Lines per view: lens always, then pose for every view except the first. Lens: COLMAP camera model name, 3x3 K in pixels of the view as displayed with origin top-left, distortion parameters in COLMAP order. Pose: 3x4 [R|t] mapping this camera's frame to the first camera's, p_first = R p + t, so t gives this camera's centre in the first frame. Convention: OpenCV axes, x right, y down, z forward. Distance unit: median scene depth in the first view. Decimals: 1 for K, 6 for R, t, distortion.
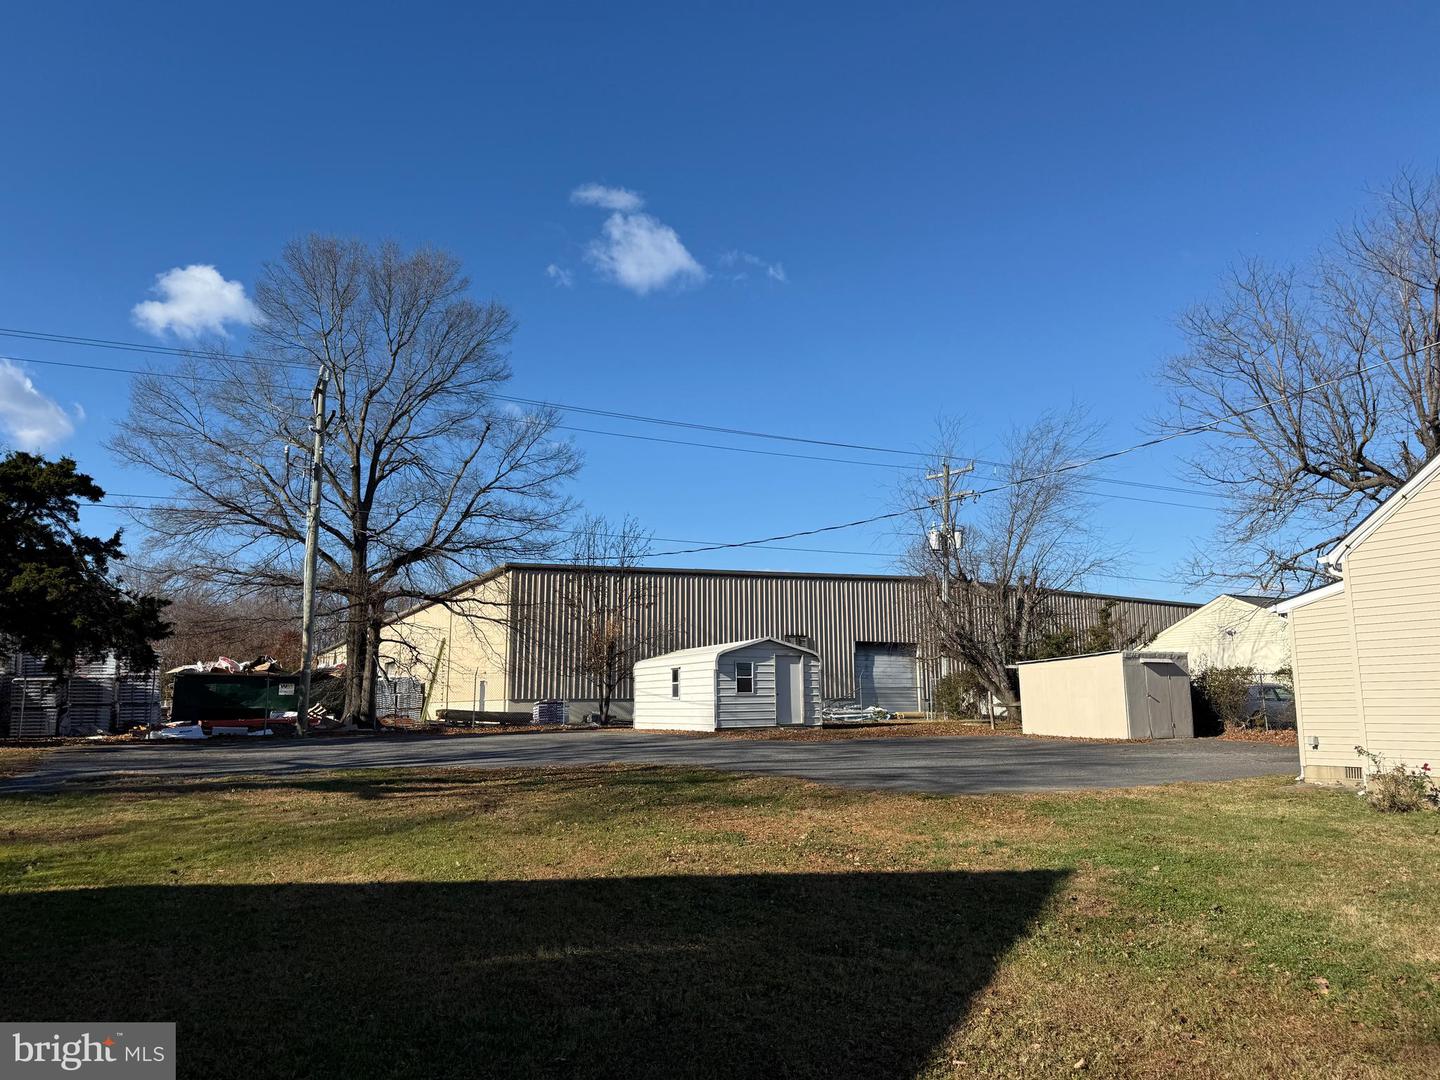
lens RADIAL K [[975.6, 0, 720.0], [0, 975.6, 540.0], [0, 0, 1]] dist [0.046842, -0.065349]
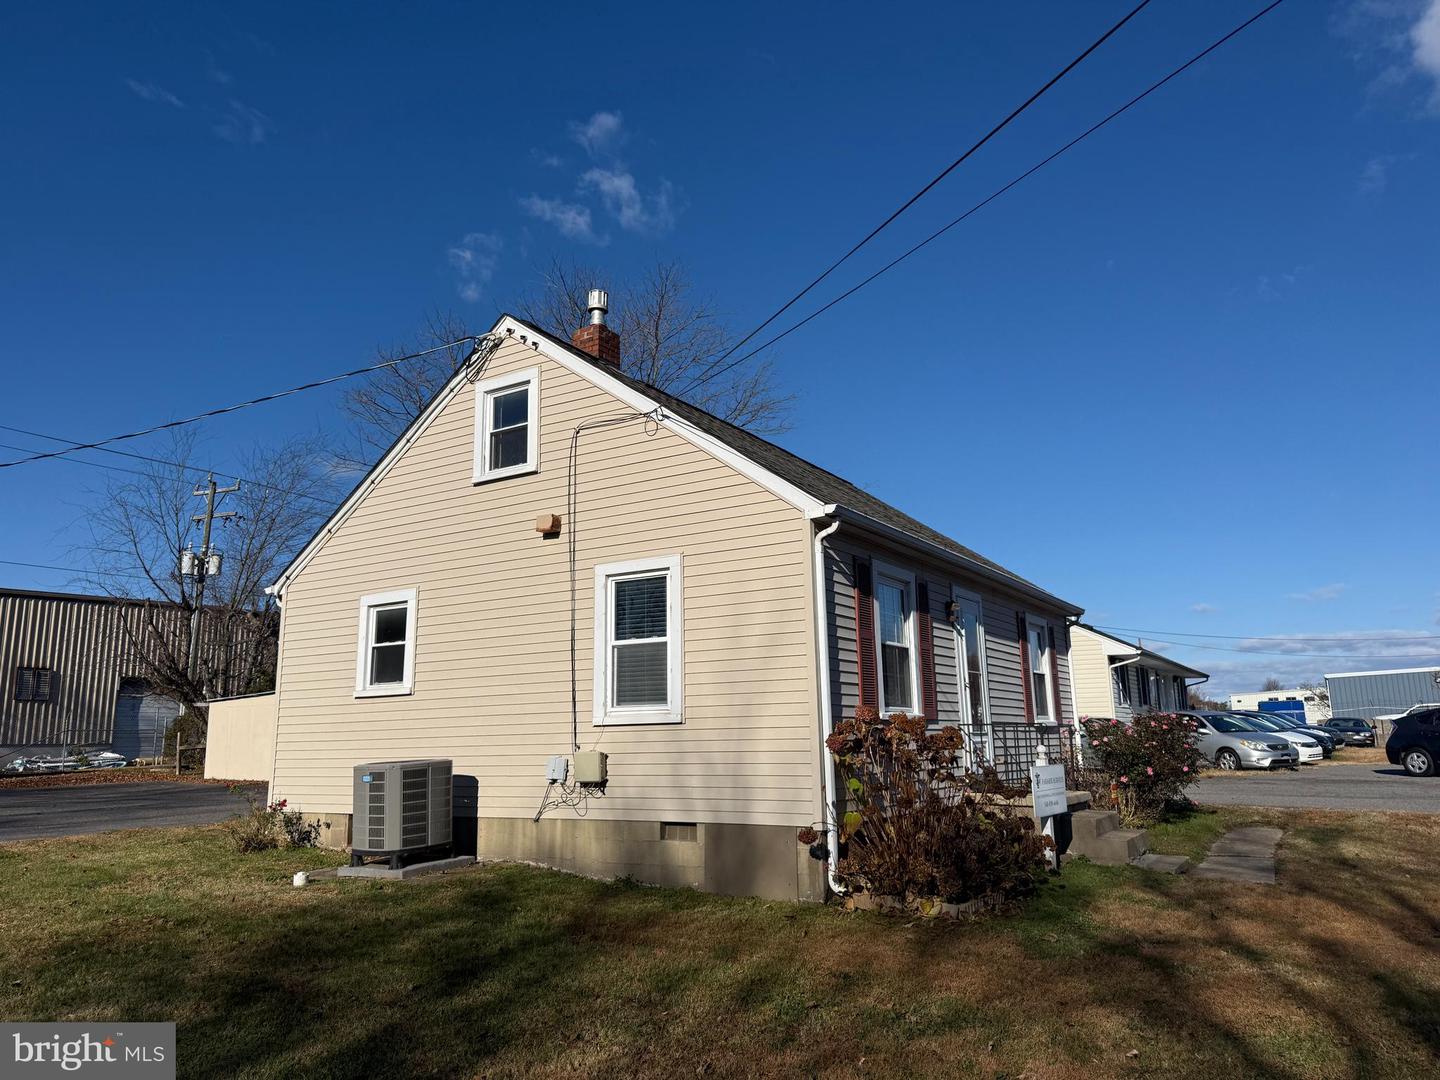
lens RADIAL K [[975.6, 0, 720.0], [0, 975.6, 540.0], [0, 0, 1]] dist [0.046842, -0.065349]
pose [[0.843051, 0.093112, 0.529712, 0.203200], [-0.071517, 0.995561, -0.061177, -0.000823], [-0.533057, 0.013692, 0.845968, -0.026985]]
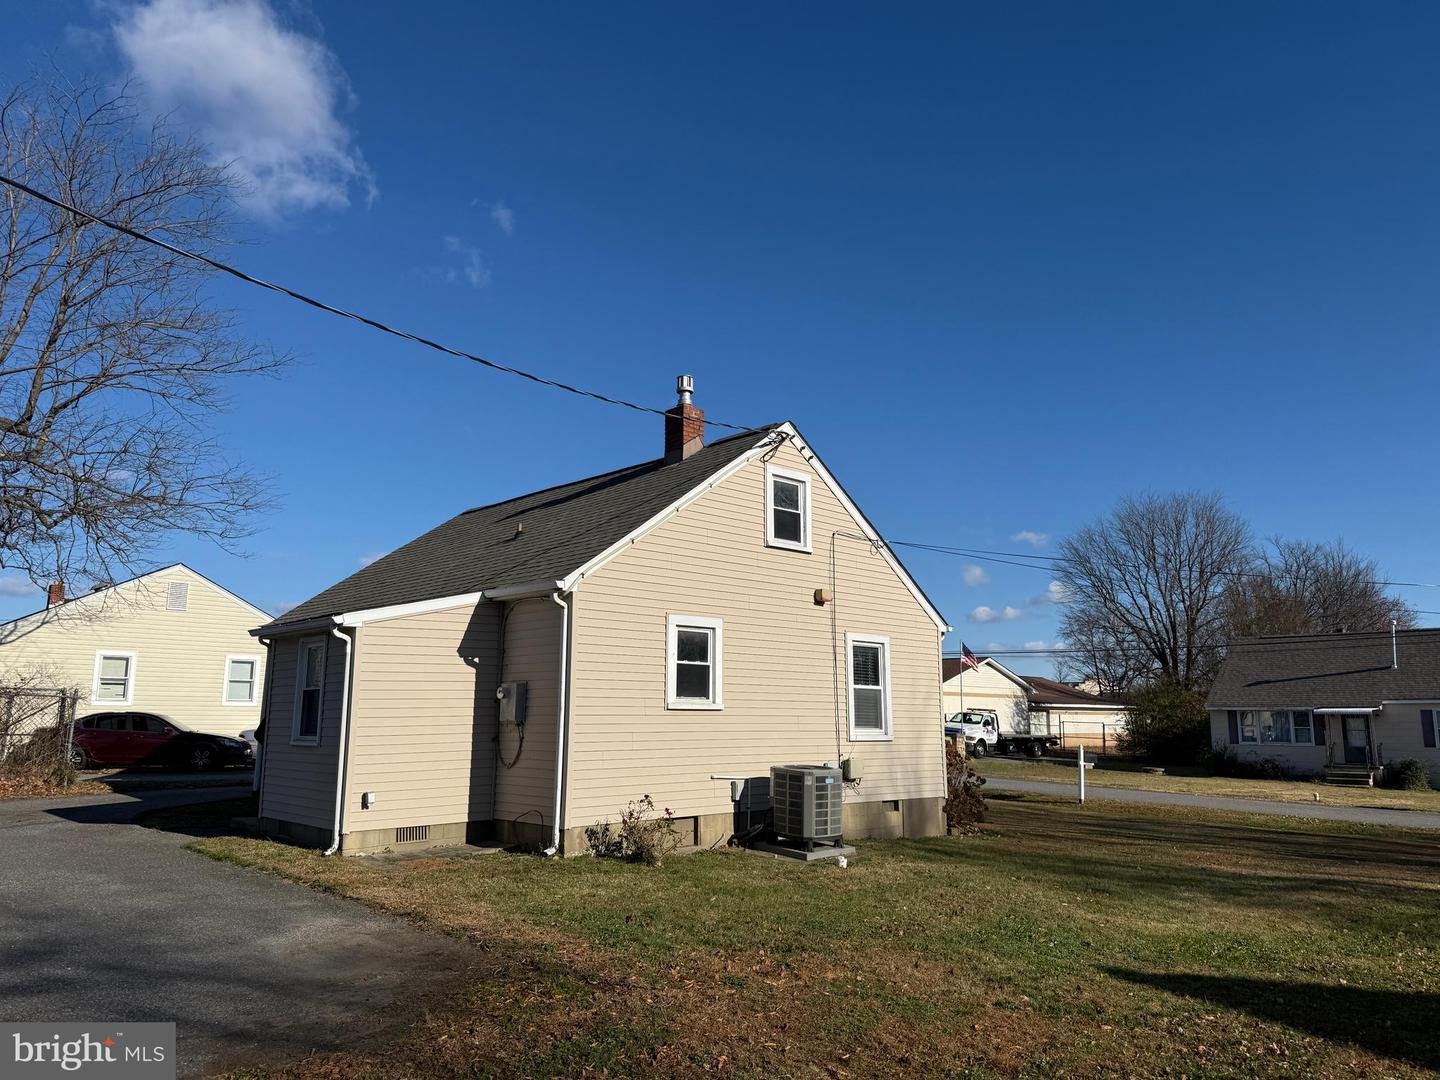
lens RADIAL K [[975.6, 0, 720.0], [0, 975.6, 540.0], [0, 0, 1]] dist [0.046842, -0.065349]
pose [[-0.285593, 0.182163, 0.940879, -0.110695], [-0.158442, 0.959284, -0.233819, 0.071620], [-0.945163, -0.215852, -0.245102, 0.471628]]
